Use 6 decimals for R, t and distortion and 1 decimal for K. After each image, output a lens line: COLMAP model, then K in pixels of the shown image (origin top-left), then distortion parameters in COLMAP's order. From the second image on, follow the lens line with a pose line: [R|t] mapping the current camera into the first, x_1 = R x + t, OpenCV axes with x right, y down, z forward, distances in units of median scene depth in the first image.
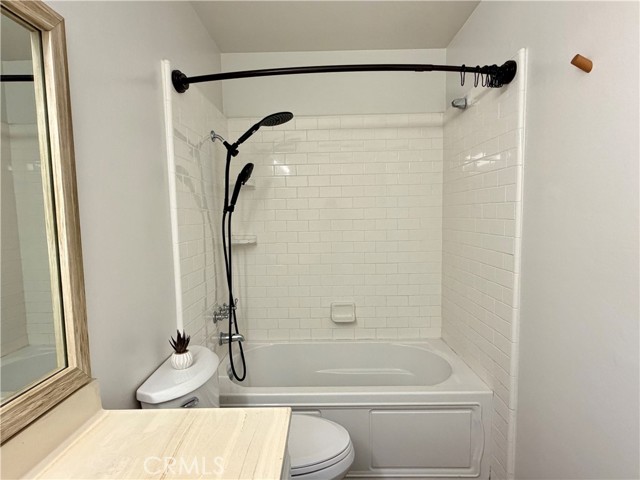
lens RADIAL K [[361.2, 0, 315.0], [0, 361.2, 245.3], [0, 0, 1]] dist [0.001822, 0.001929]
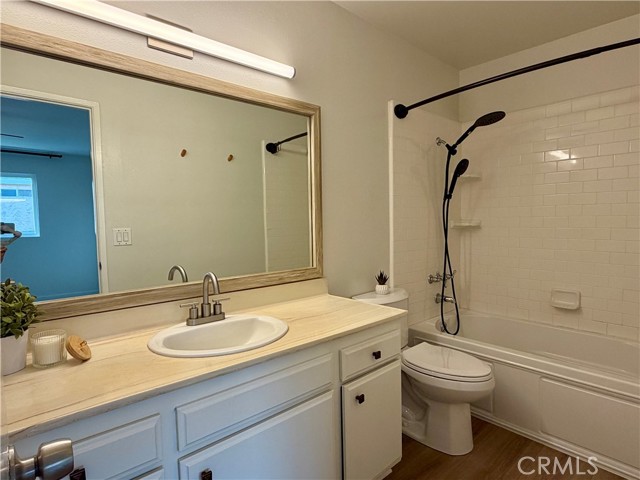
lens RADIAL K [[361.2, 0, 320.5], [0, 361.2, 240.0], [0, 0, 1]] dist [0.001822, 0.001929]
pose [[0.689478, 0.050498, -0.722544, 0.386218], [-0.060351, 0.998103, 0.012167, 0.063922], [0.721788, 0.035217, 0.691217, -0.200631]]
